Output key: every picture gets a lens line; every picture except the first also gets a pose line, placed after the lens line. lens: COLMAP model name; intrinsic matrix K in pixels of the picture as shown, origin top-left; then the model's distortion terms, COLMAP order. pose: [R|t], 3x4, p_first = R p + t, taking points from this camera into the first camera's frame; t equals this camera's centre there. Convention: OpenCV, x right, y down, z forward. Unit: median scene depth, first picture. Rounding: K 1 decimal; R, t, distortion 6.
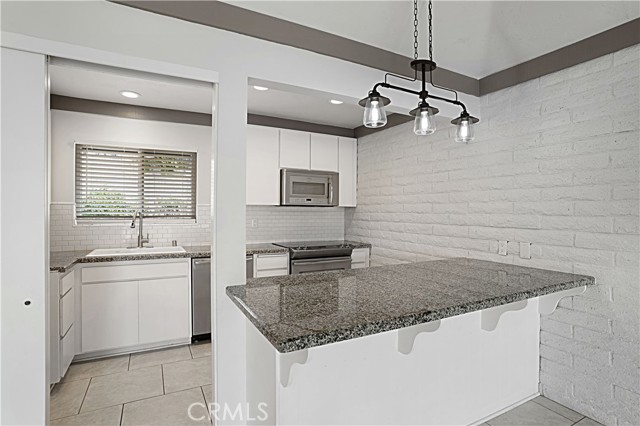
lens RADIAL K [[320.1, 0, 313.9], [0, 320.1, 215.5], [0, 0, 1]] dist [-0.043528, 0.015330]
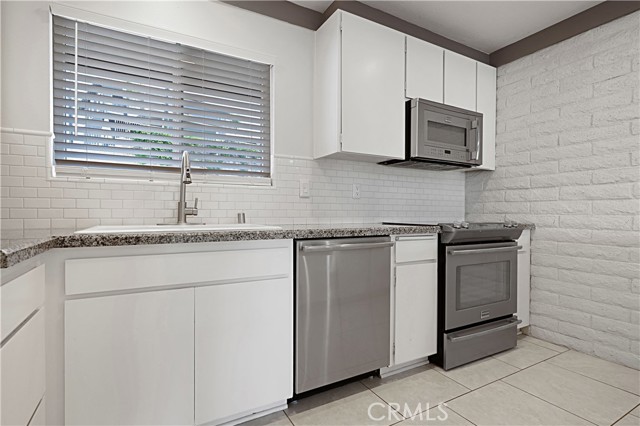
lens RADIAL K [[320.1, 0, 322.2], [0, 320.1, 216.4], [0, 0, 1]] dist [-0.043528, 0.015330]
pose [[0.998835, -0.002844, 0.048177, -0.396048], [0.002918, 0.999995, -0.001457, 0.104818], [-0.048173, 0.001596, 0.998838, 0.537091]]
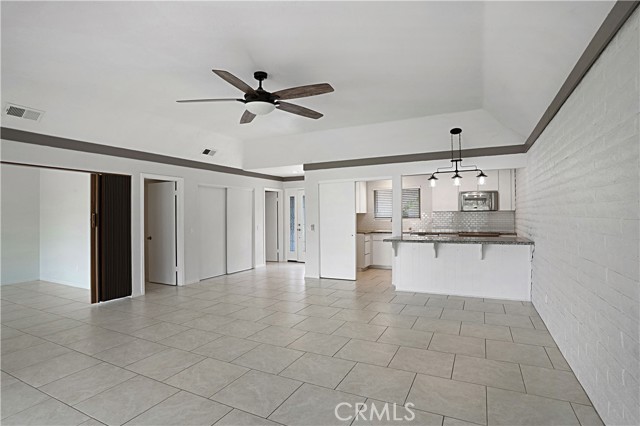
lens RADIAL K [[316.3, 0, 312.4], [0, 316.3, 218.5], [0, 0, 1]] dist [-0.045331, 0.016959]
pose [[0.577091, -0.005506, -0.816661, 1.228172], [0.004502, 0.999984, -0.003560, 0.020061], [0.816668, -0.001622, 0.577106, -1.054741]]
